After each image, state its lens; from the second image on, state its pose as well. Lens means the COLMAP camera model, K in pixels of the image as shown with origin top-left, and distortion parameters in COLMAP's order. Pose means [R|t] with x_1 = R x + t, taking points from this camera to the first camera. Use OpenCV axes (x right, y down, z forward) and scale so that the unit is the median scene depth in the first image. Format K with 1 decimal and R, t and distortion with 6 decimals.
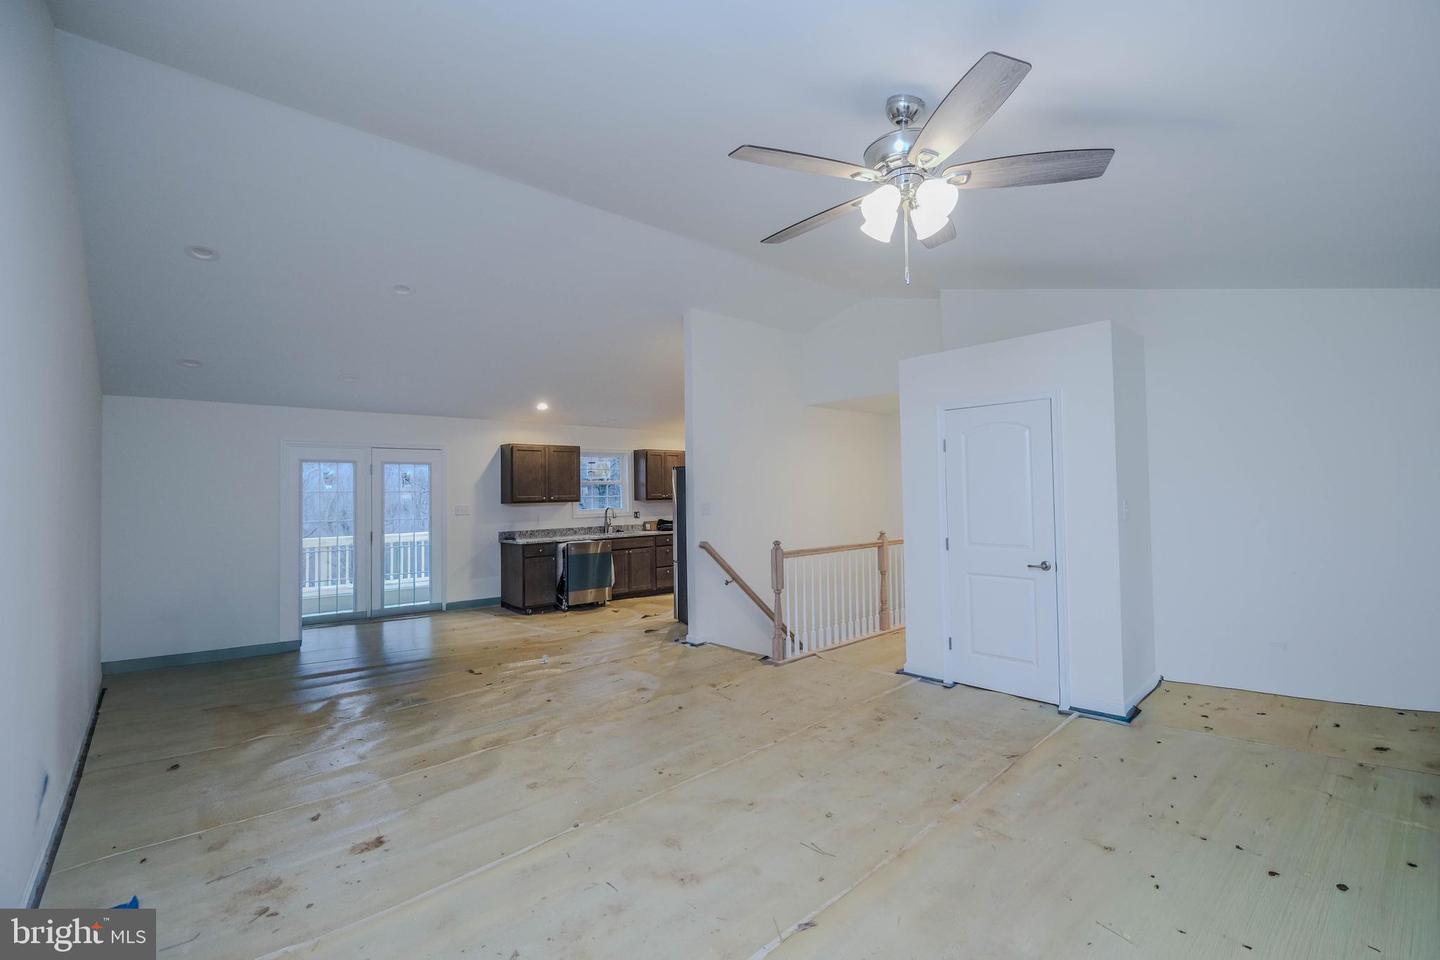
lens RADIAL K [[636.2, 0, 720.0], [0, 636.2, 480.0], [0, 0, 1]] dist [-0.001714, -0.000399]
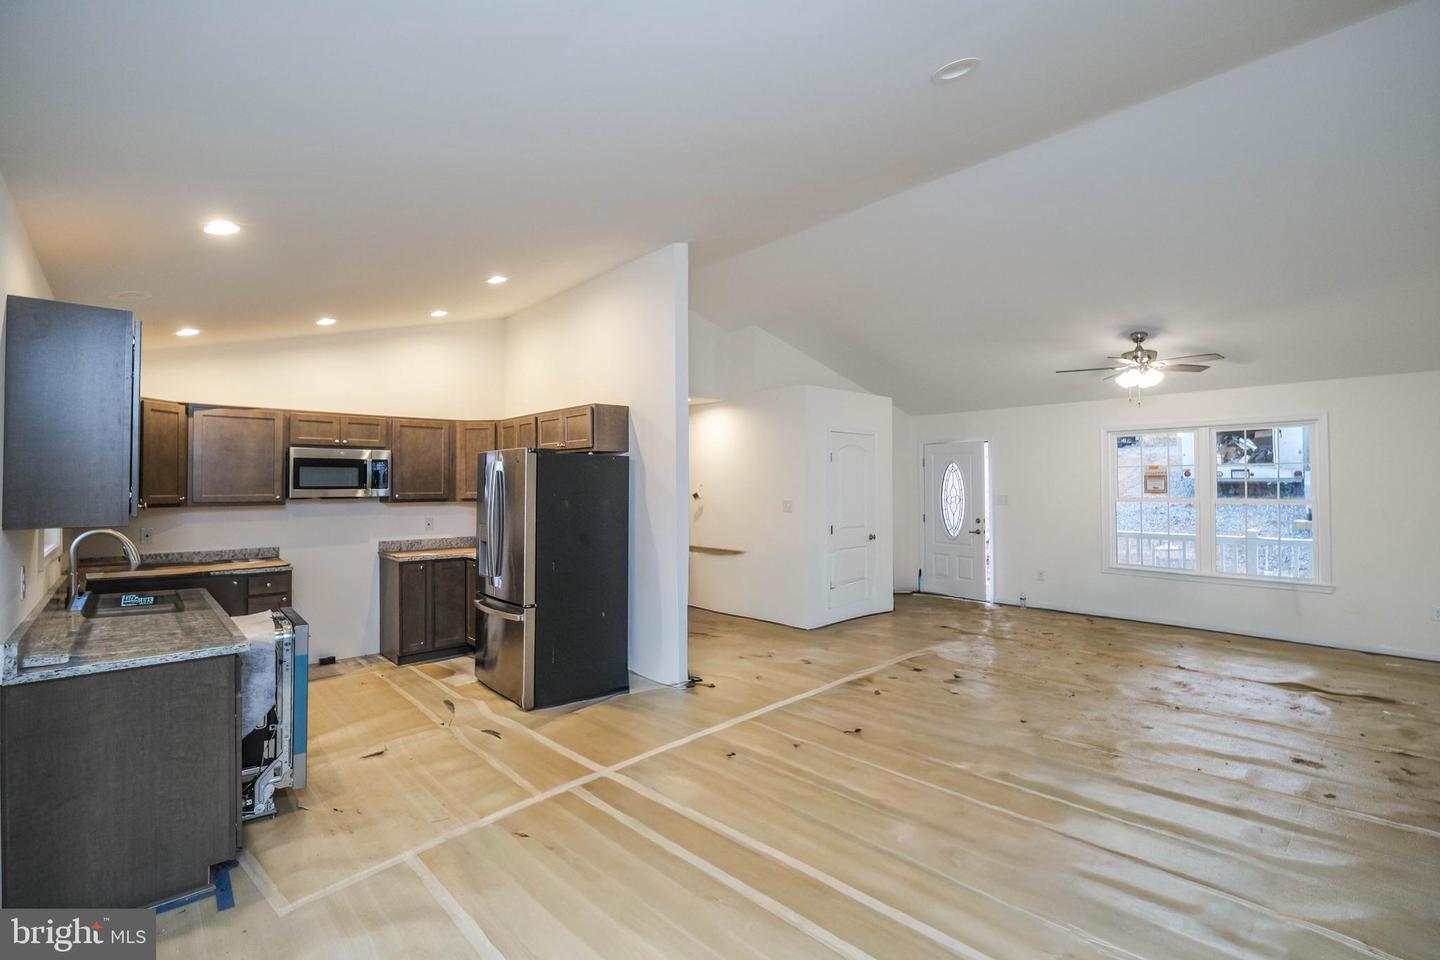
lens RADIAL K [[669.3, 0, 720.0], [0, 669.3, 480.0], [0, 0, 1]] dist [-0.009045, -0.000336]
pose [[-0.015179, 0.022935, 0.999622, -0.733586], [-0.015170, 0.999617, -0.023165, 0.021978], [-0.999770, -0.015516, -0.014826, 0.862550]]
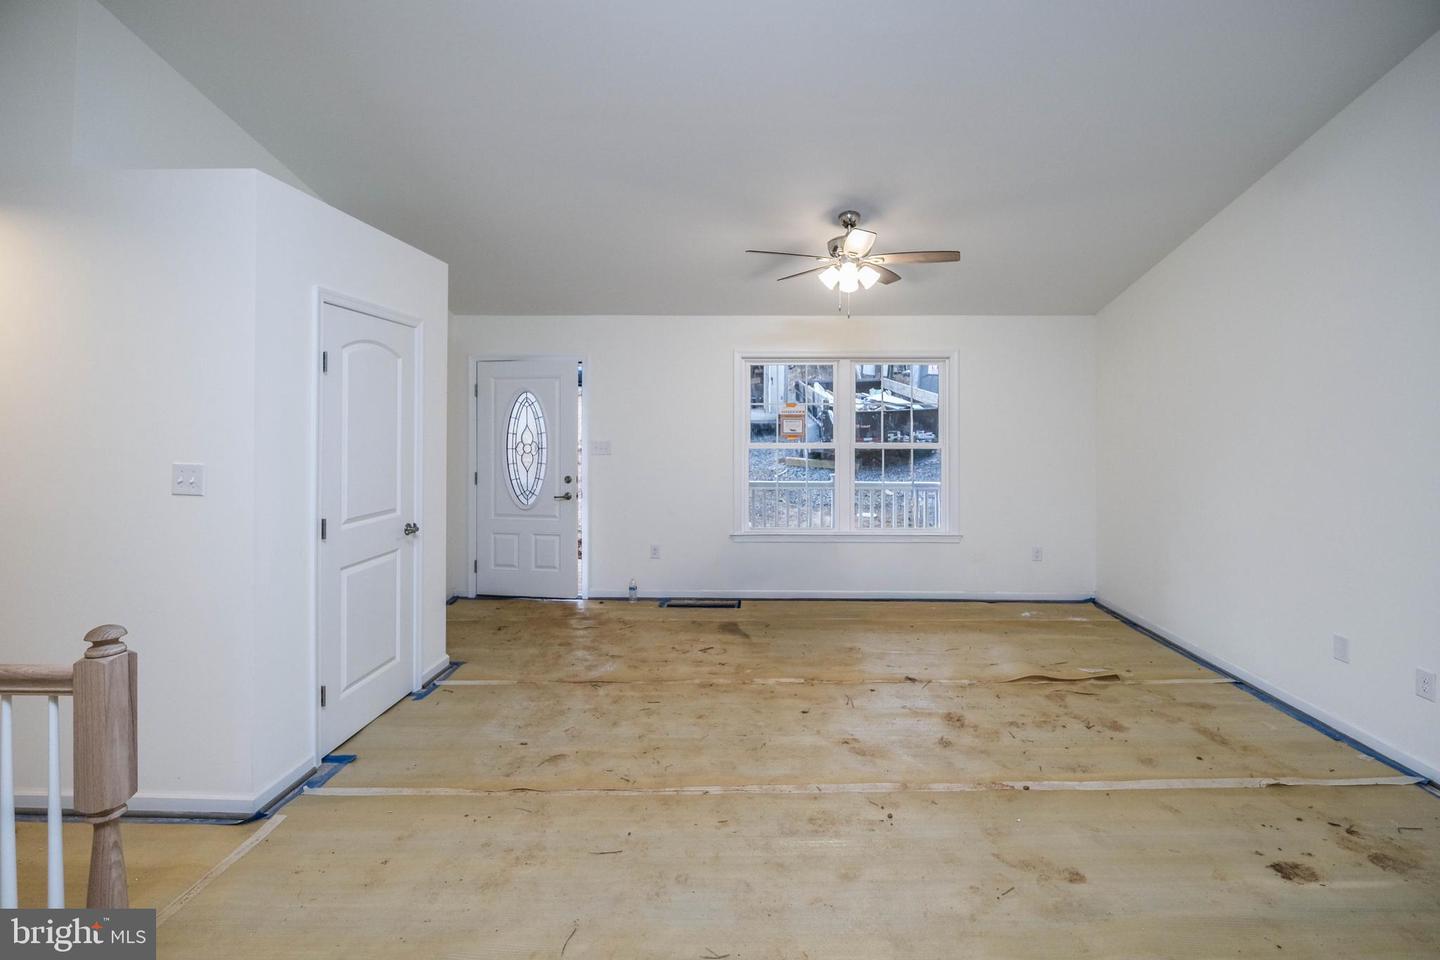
lens RADIAL K [[651.8, 0, 770.0], [0, 651.8, 423.0], [0, 0, 1]] dist [-0.000210, -0.000449]
pose [[-0.747174, 0.018270, 0.664378, -0.240206], [-0.001232, 0.999582, -0.028873, 0.014642], [-0.664628, -0.022392, -0.746839, 0.804406]]
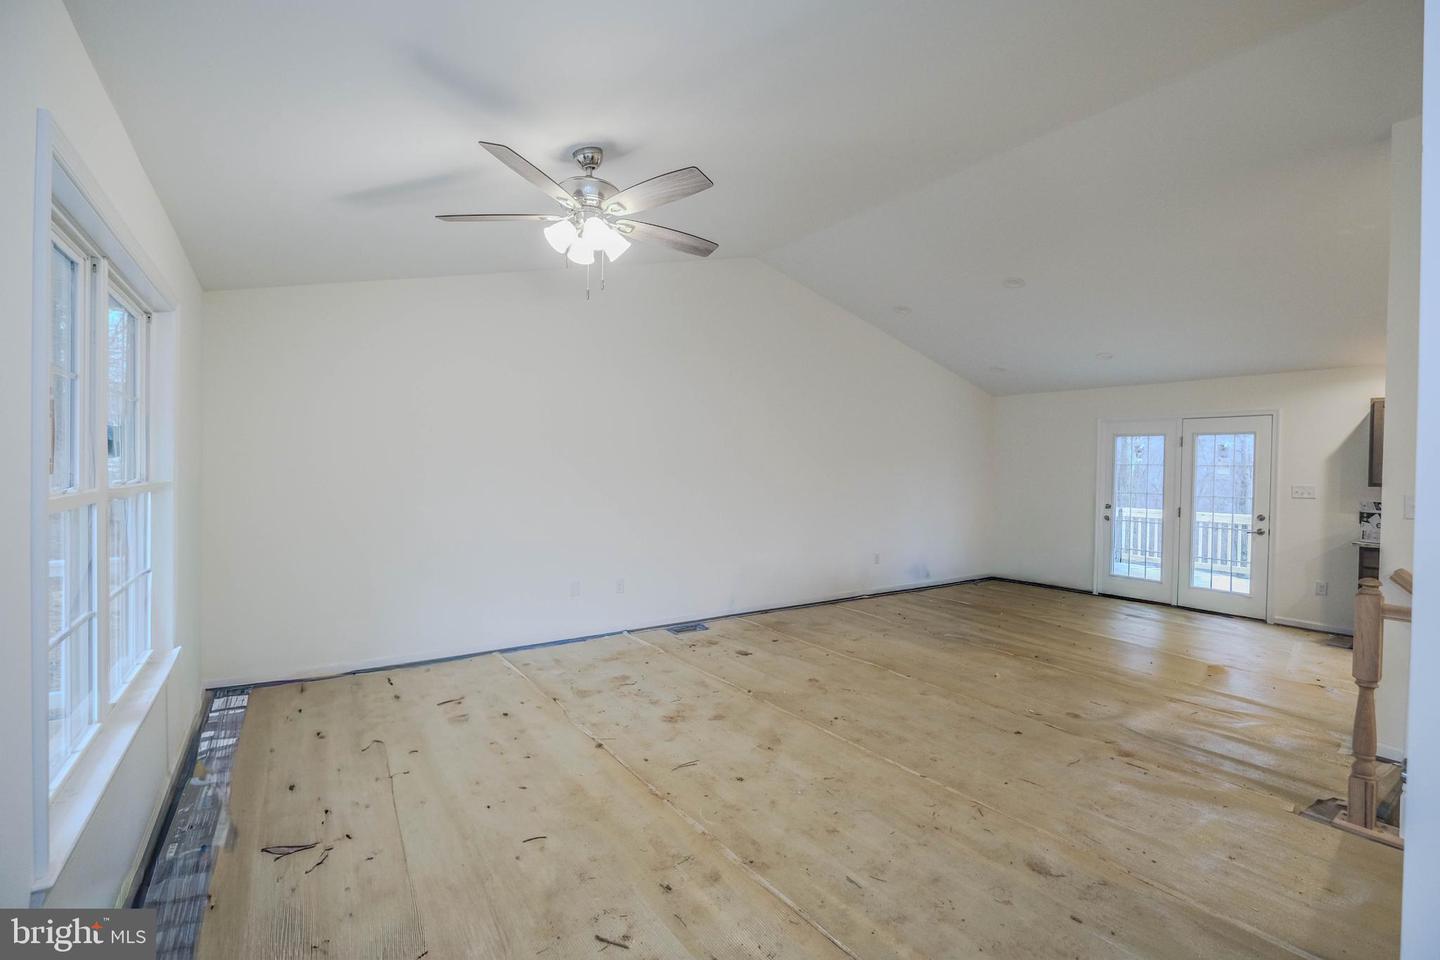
lens RADIAL K [[625.6, 0, 720.0], [0, 625.6, 480.0], [0, 0, 1]] dist [-0.000744, -0.000051]
pose [[-0.129825, 0.037921, -0.990812, 0.480149], [0.003338, 0.999279, 0.037807, 0.002754], [0.991531, 0.001601, -0.129858, 0.455509]]
